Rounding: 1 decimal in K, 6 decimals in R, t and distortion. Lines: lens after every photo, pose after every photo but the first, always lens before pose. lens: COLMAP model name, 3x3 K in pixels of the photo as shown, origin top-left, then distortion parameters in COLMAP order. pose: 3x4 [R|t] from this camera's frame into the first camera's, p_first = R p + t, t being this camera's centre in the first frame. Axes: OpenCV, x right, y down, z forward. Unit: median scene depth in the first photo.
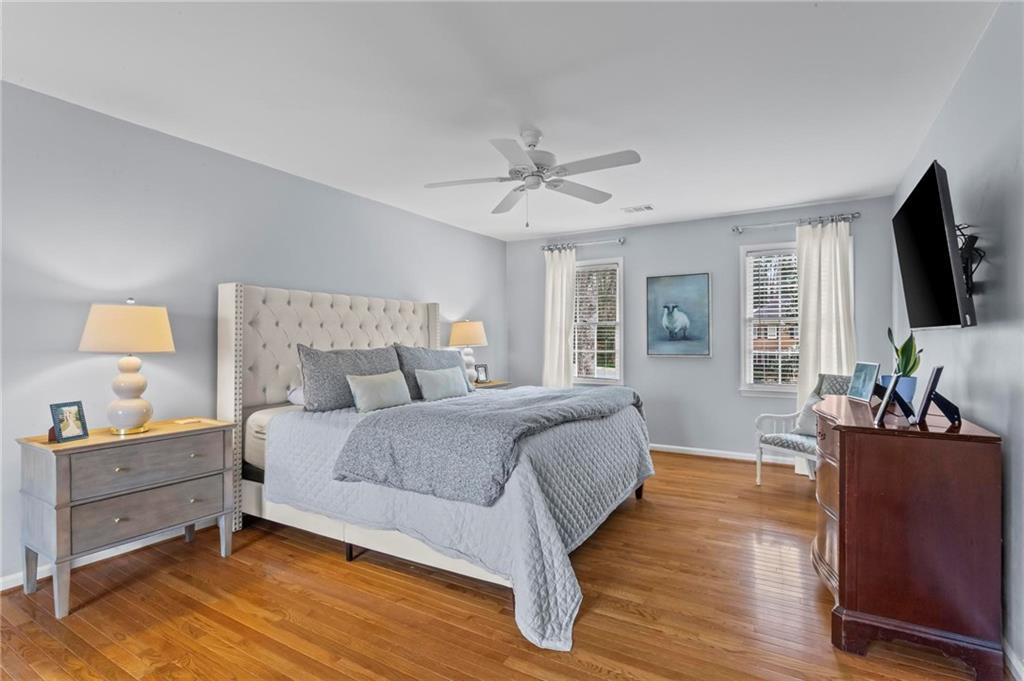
lens RADIAL K [[537.5, 0, 512.0], [0, 537.5, 340.5], [0, 0, 1]] dist [0.000049, 0.000211]
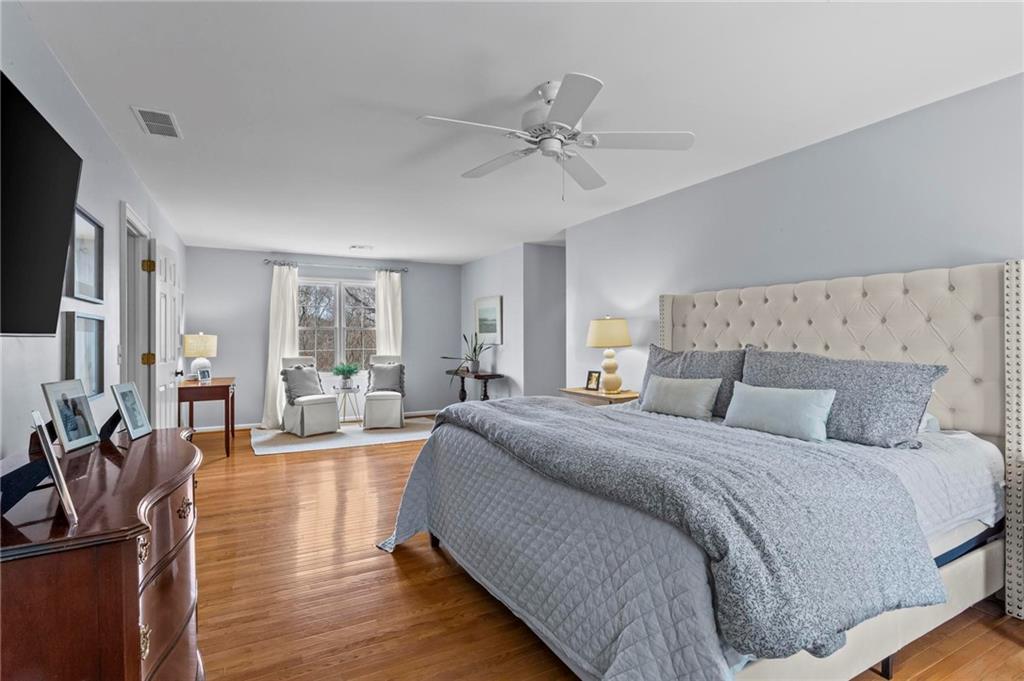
lens RADIAL K [[490.6, 0, 512.0], [0, 490.6, 340.5], [0, 0, 1]] dist [0.001419, 0.000146]
pose [[-0.473507, 0.009039, -0.880744, 0.835599], [-0.001181, 0.999940, 0.010897, -0.013532], [0.880790, 0.006200, -0.473467, 1.503842]]
